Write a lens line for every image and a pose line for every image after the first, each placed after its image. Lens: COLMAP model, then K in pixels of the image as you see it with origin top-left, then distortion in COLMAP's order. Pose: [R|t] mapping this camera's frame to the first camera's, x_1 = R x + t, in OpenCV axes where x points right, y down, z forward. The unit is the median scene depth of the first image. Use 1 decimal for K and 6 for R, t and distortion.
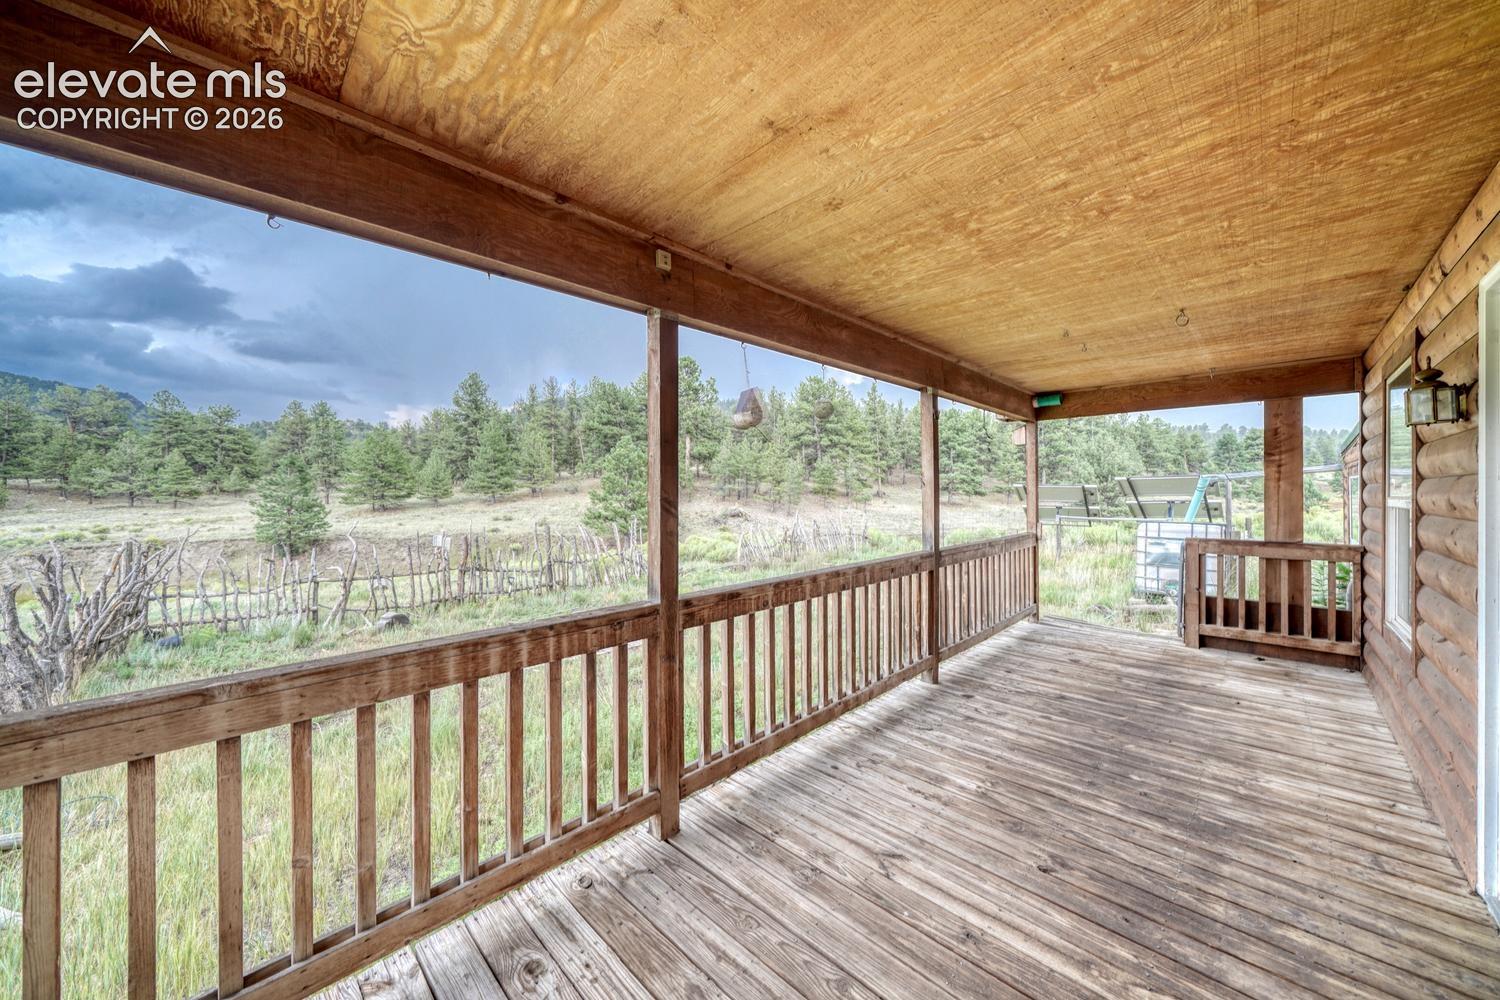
lens RADIAL K [[524.5, 0, 731.2], [0, 524.5, 495.6], [0, 0, 1]] dist [-0.003722, 0.000219]
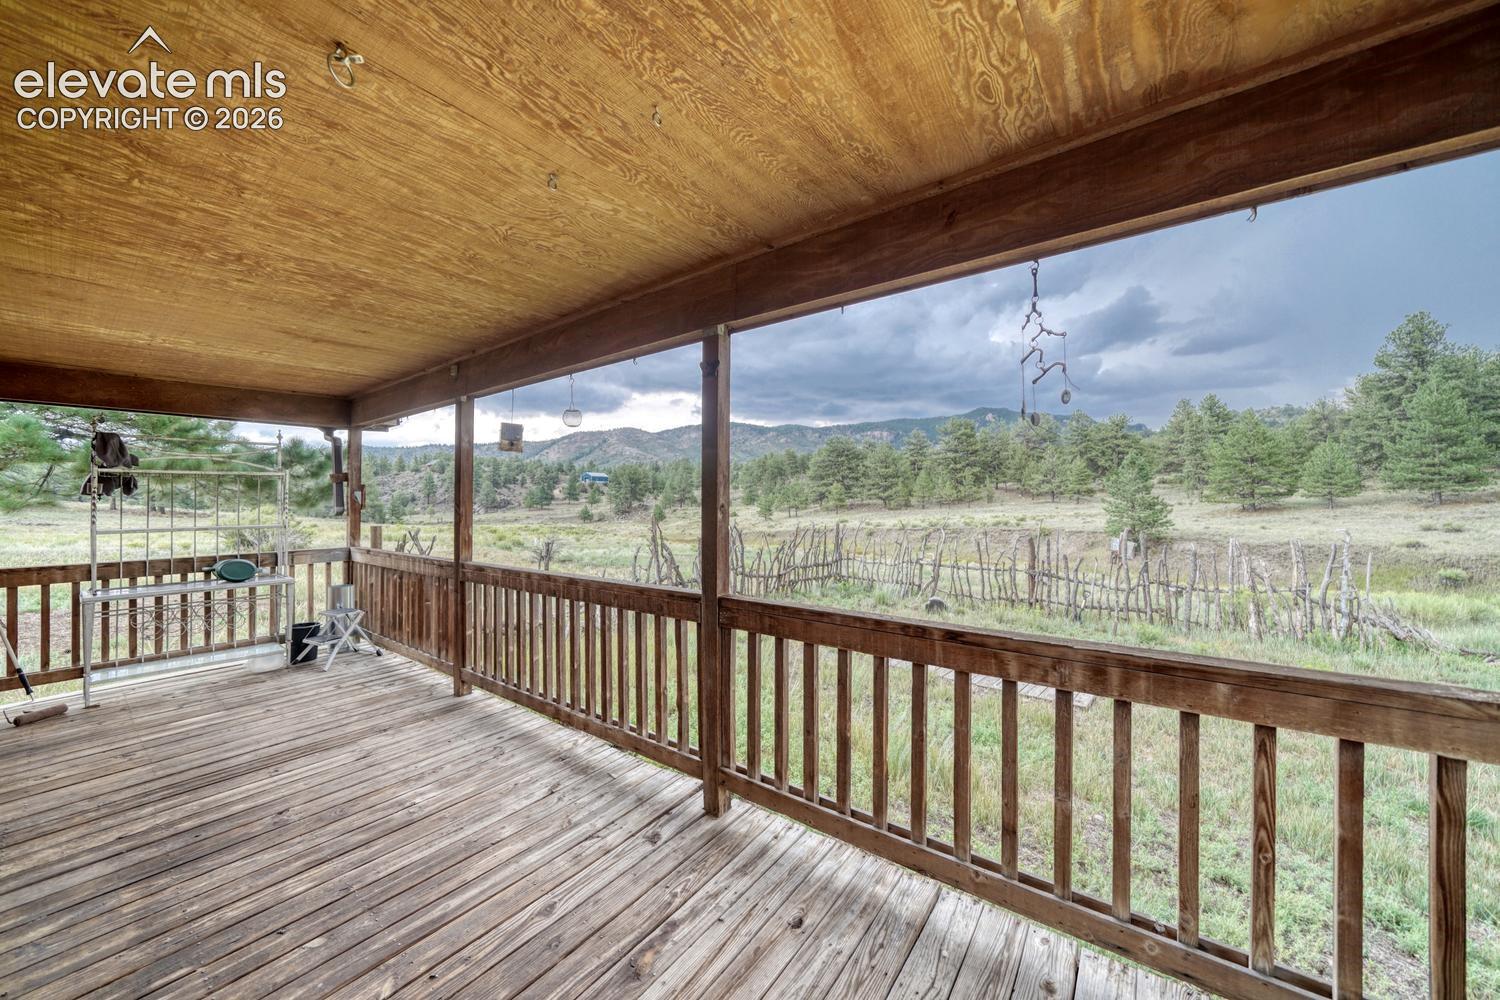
lens RADIAL K [[524.5, 0, 756.6], [0, 524.5, 493.4], [0, 0, 1]] dist [-0.003722, 0.000219]
pose [[0.160926, -0.002596, -0.986963, 0.354892], [0.003275, 0.999992, -0.002097, -0.004116], [0.986961, -0.002895, 0.160933, 0.339767]]
